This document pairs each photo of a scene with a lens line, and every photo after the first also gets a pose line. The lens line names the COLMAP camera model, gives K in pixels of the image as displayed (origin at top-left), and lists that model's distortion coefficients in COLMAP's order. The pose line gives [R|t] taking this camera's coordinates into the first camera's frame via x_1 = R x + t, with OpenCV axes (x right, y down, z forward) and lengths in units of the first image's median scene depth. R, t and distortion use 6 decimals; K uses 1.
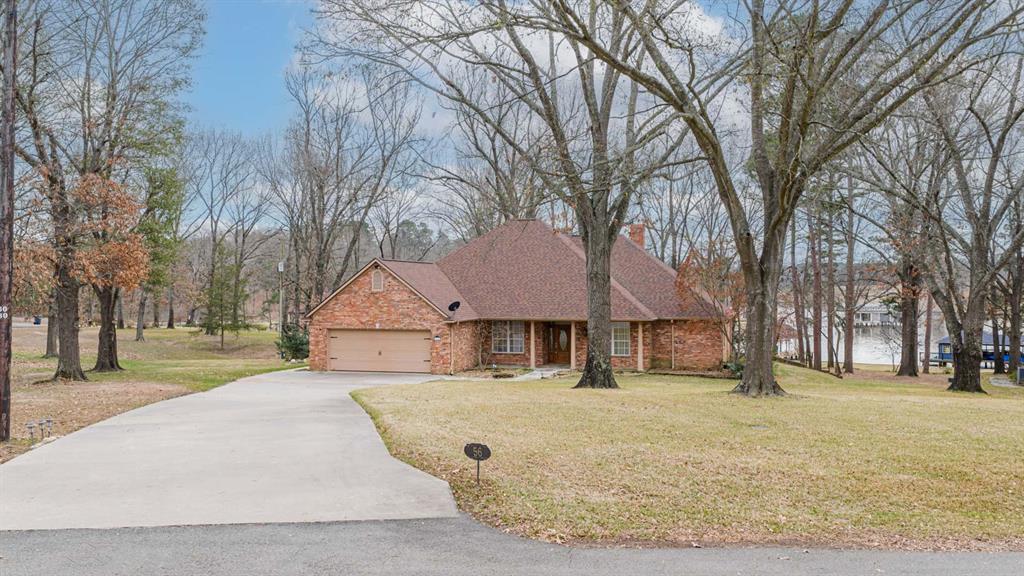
lens RADIAL K [[850.3, 0, 513.4], [0, 850.3, 288.7], [0, 0, 1]] dist [0.010591, -0.040770]
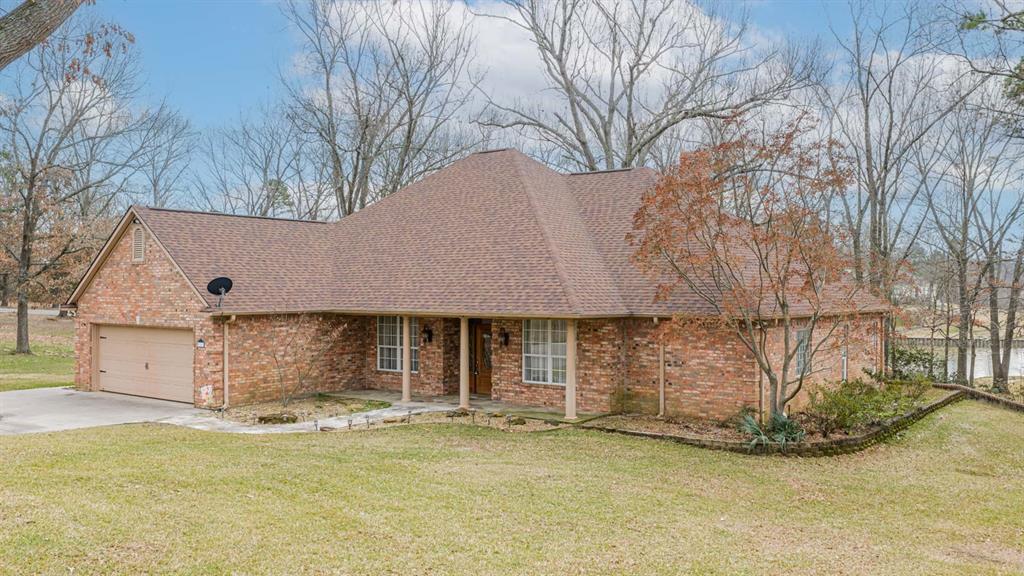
lens RADIAL K [[850.3, 0, 510.4], [0, 850.3, 288.2], [0, 0, 1]] dist [0.010591, -0.040770]
pose [[0.940812, 0.002525, -0.338920, 0.273256], [-0.002381, 0.999997, 0.000840, 0.019742], [0.338921, 0.000017, 0.940815, 0.512310]]
